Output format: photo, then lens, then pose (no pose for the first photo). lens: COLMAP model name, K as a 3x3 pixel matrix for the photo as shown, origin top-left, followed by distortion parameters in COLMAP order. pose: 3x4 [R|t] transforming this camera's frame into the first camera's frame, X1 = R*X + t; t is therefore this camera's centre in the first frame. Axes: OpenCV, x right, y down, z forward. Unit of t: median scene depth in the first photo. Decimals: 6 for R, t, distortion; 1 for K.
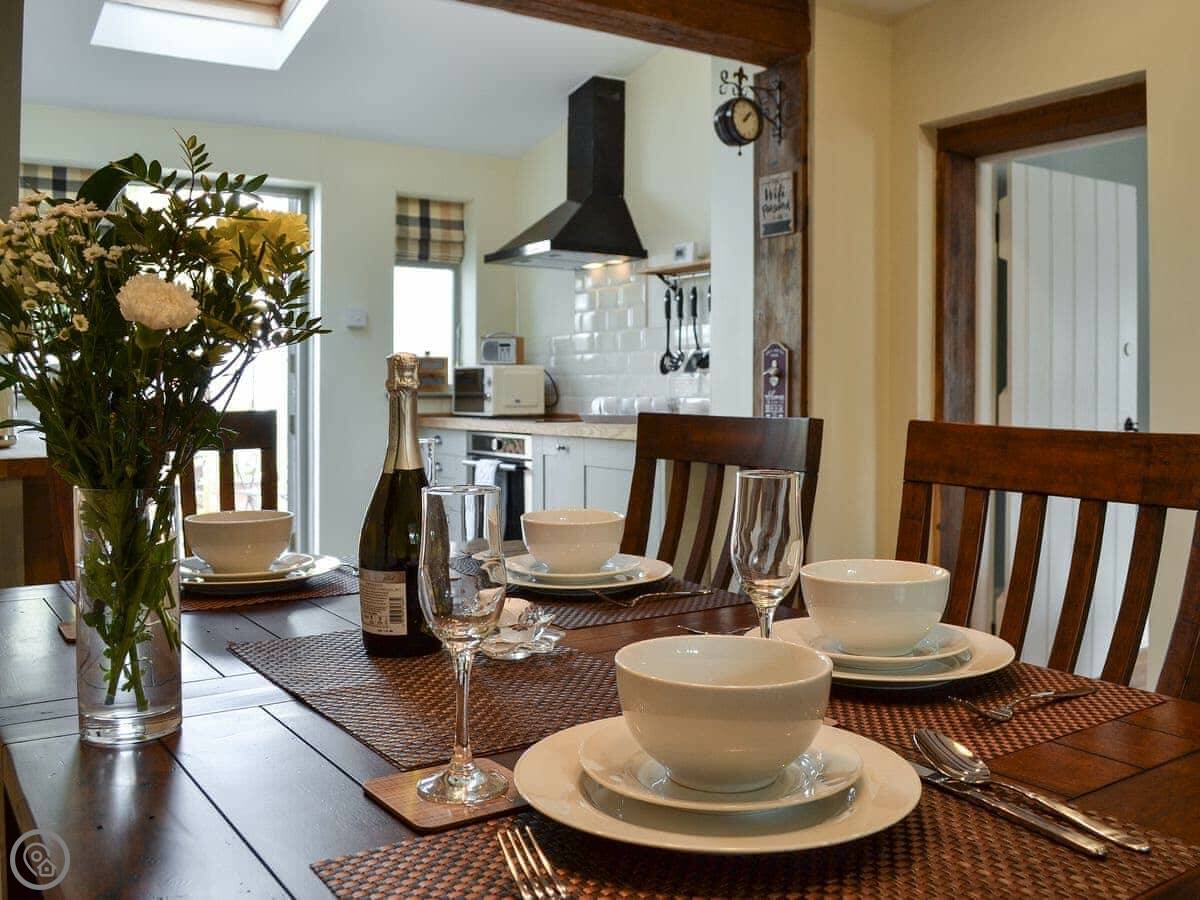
lens RADIAL K [[1150.5, 0, 571.0], [0, 1150.5, 412.3], [0, 0, 1]] dist [-0.066766, -0.008040]
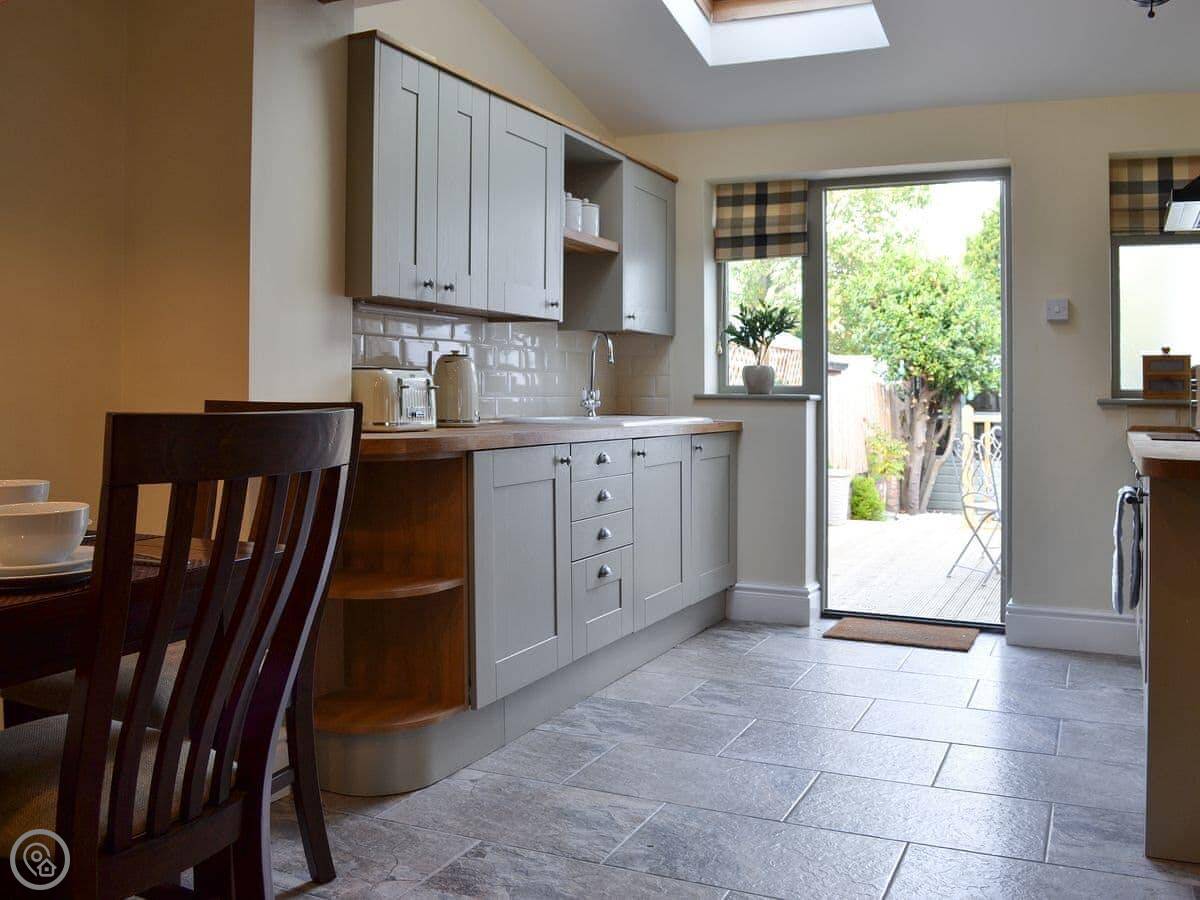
lens RADIAL K [[1150.5, 0, 571.0], [0, 1150.5, 412.3], [0, 0, 1]] dist [-0.066766, -0.008040]
pose [[0.544263, 0.020869, -0.838655, 0.356739], [-0.019214, 0.999738, 0.012407, -0.012416], [0.838694, 0.009361, 0.544522, 0.274803]]
